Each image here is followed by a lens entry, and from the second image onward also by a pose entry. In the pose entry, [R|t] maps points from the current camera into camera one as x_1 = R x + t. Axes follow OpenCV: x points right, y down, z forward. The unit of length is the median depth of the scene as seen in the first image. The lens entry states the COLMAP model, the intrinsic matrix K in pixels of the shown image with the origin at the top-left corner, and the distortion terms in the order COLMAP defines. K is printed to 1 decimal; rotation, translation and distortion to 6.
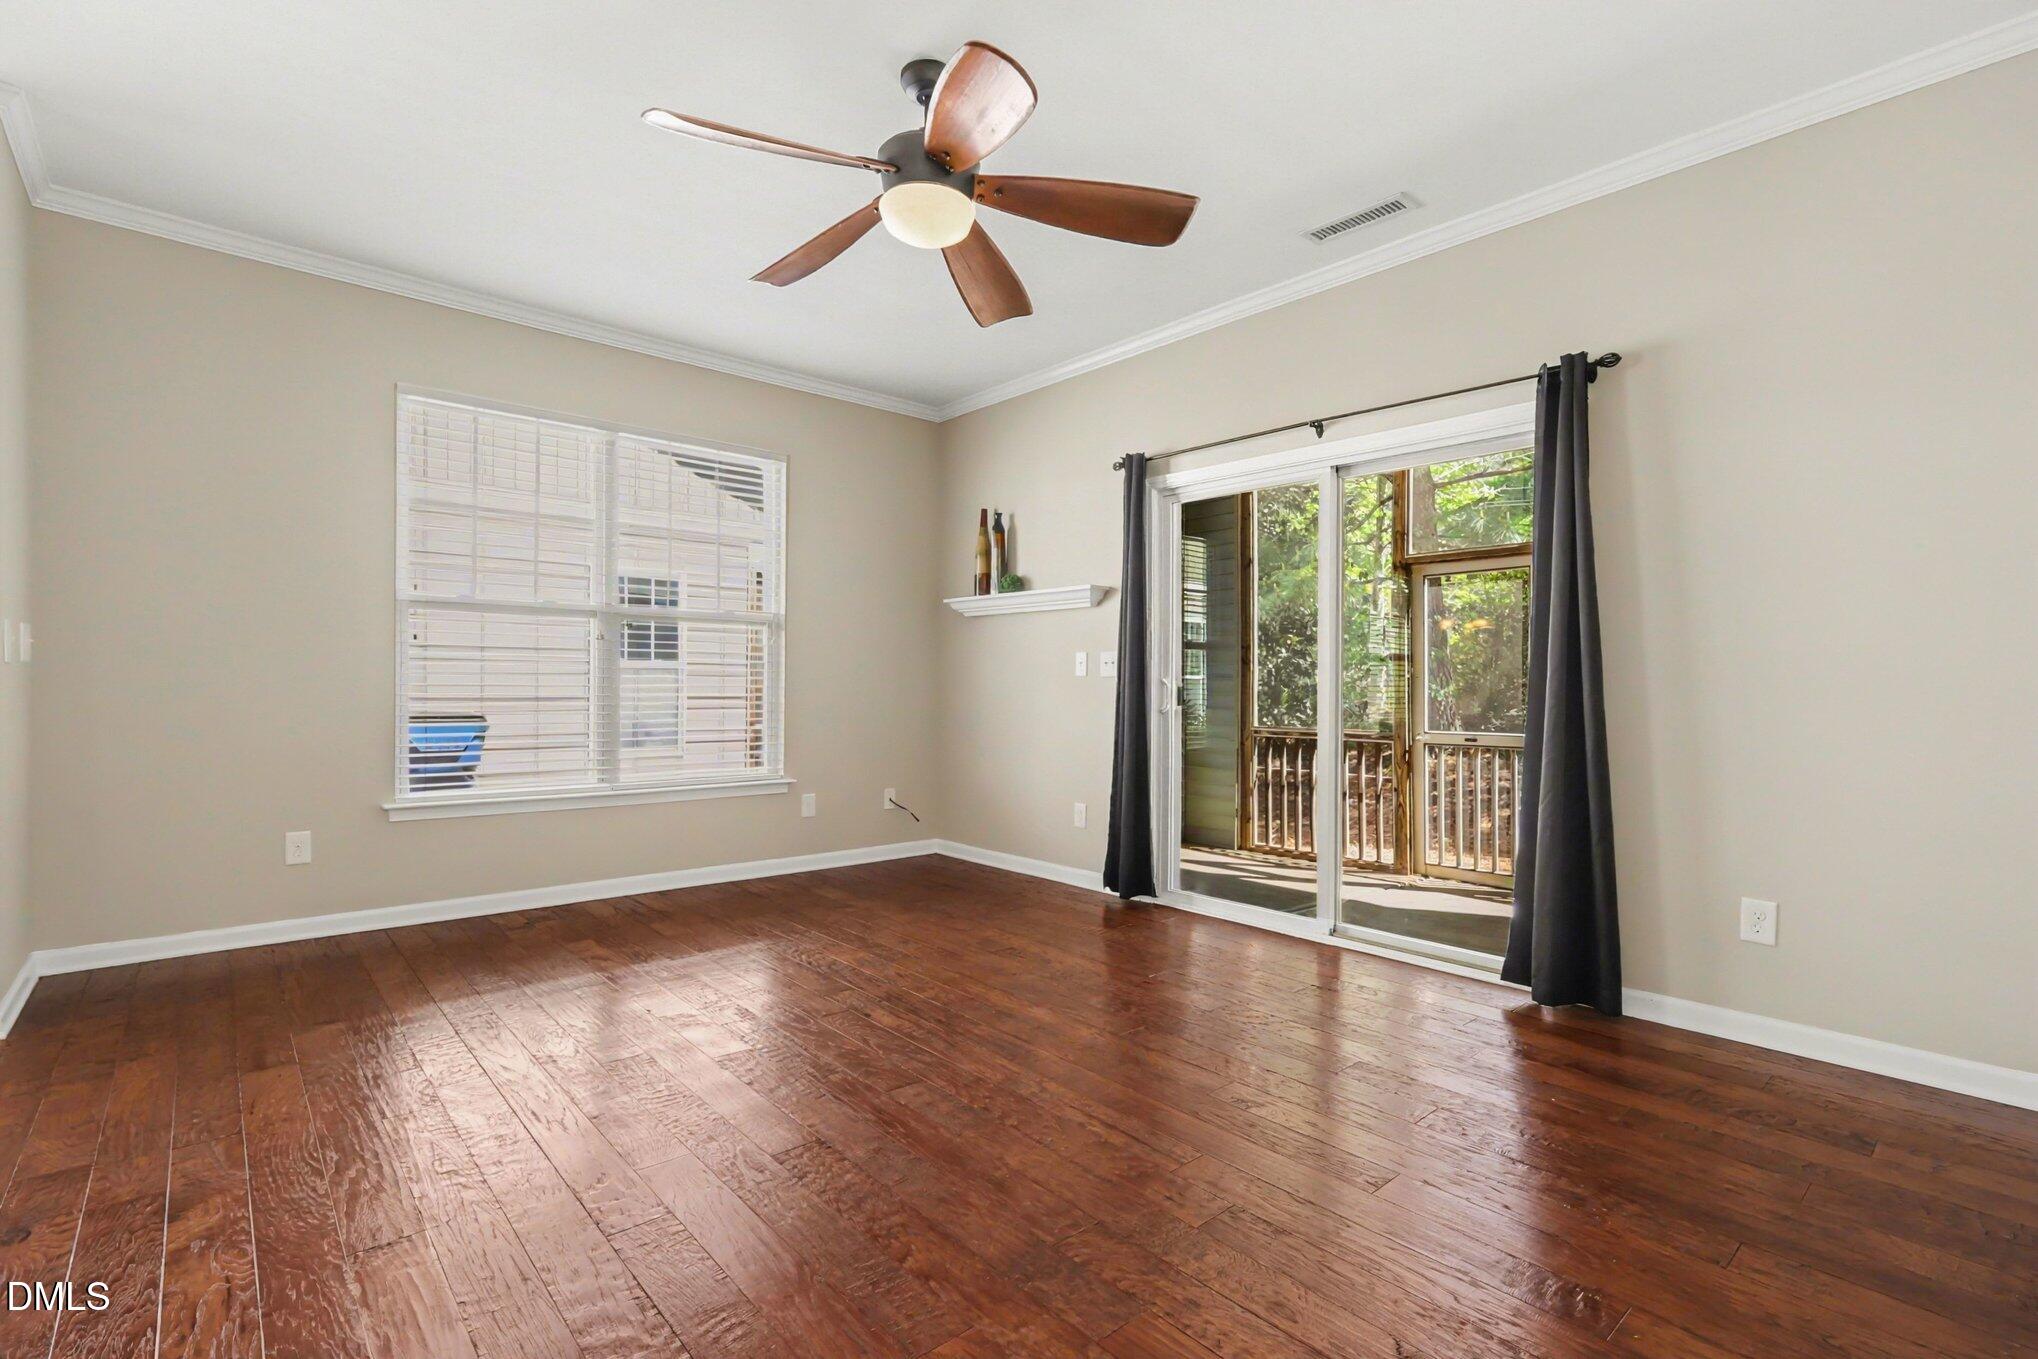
lens RADIAL K [[934.0, 0, 1023.8], [0, 934.0, 691.0], [0, 0, 1]] dist [-0.003122, -0.001123]
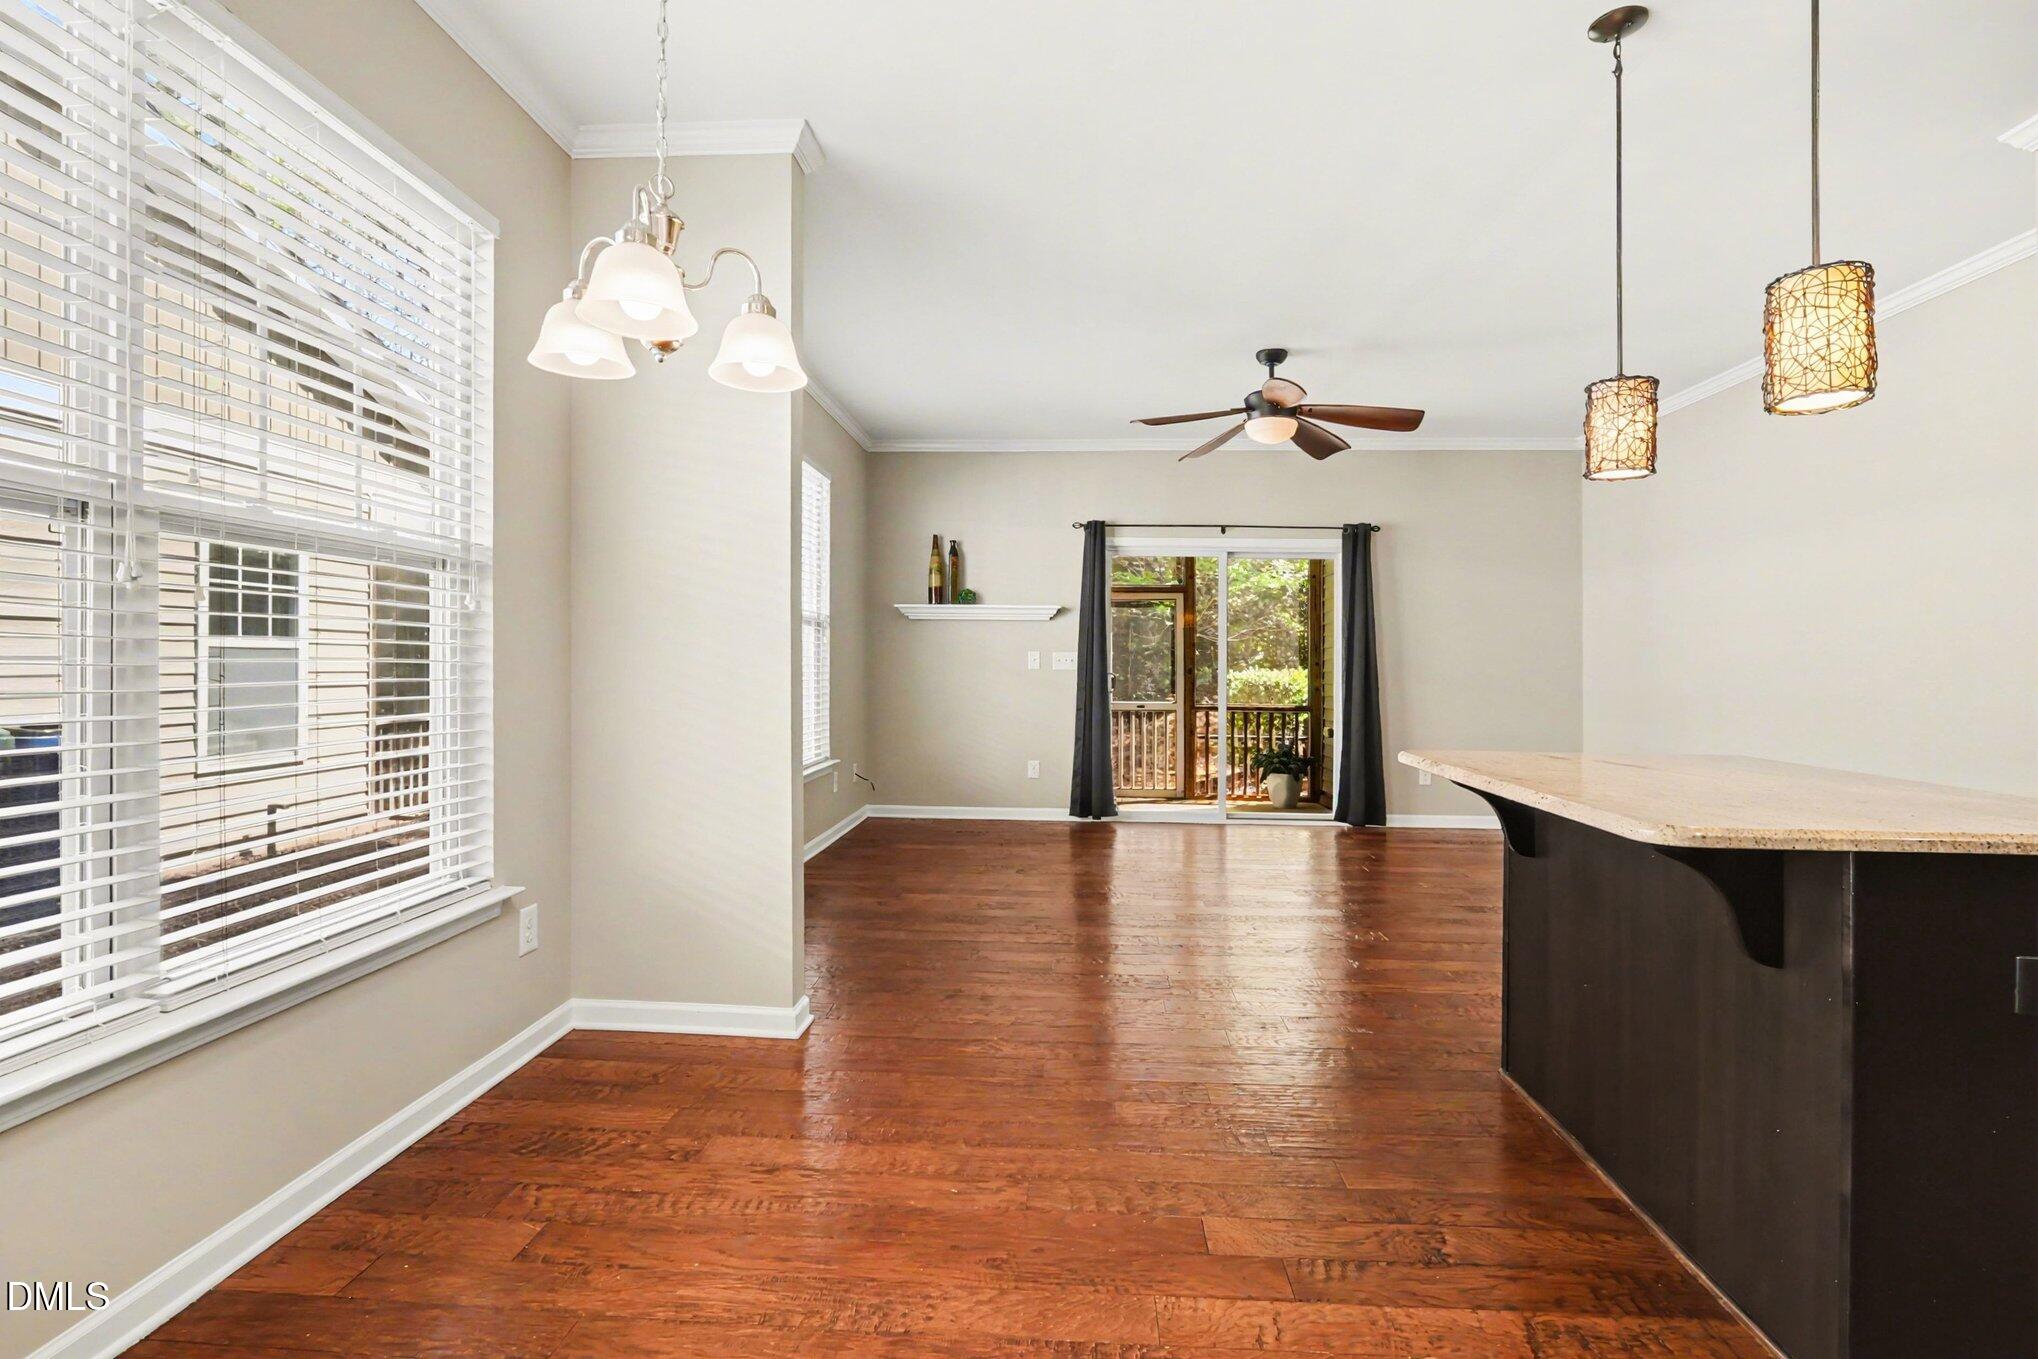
lens RADIAL K [[934.0, 0, 1024.5], [0, 934.0, 662.5], [0, 0, 1]] dist [-0.003122, -0.001123]
pose [[0.707080, -0.000584, 0.707134, -1.039926], [-0.000010, 1.000000, 0.000836, -0.029904], [-0.707134, -0.000598, 0.707079, 0.024600]]
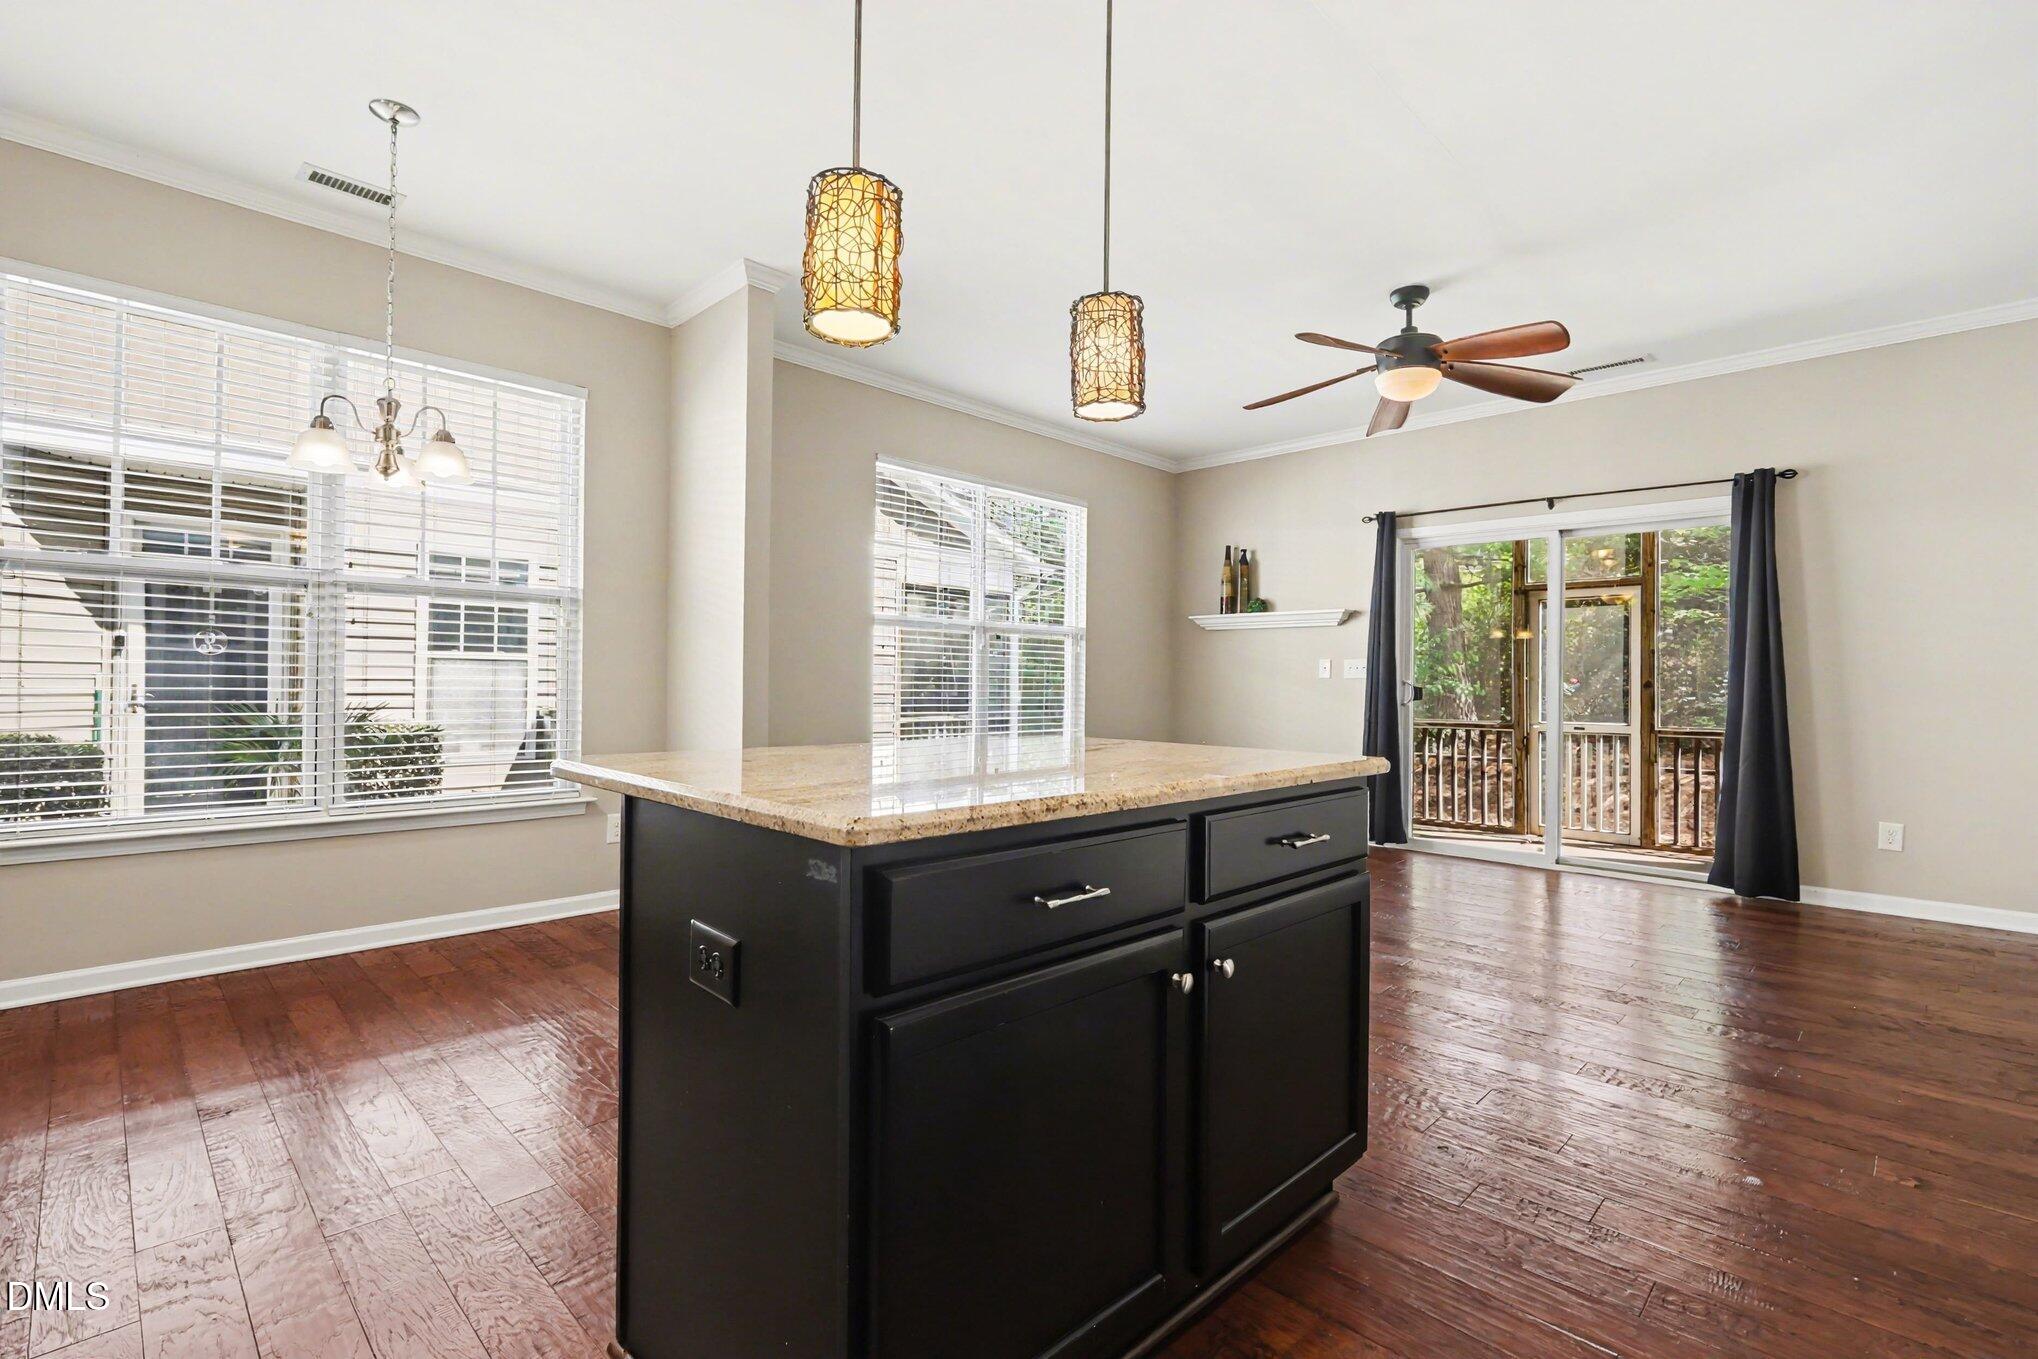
lens RADIAL K [[934.0, 0, 1020.1], [0, 934.0, 691.0], [0, 0, 1]] dist [-0.003122, -0.001123]
pose [[0.997147, 0.001070, 0.075482, -0.512727], [-0.001264, 0.999996, 0.002532, -0.001716], [-0.075479, -0.002620, 0.997144, -0.294378]]
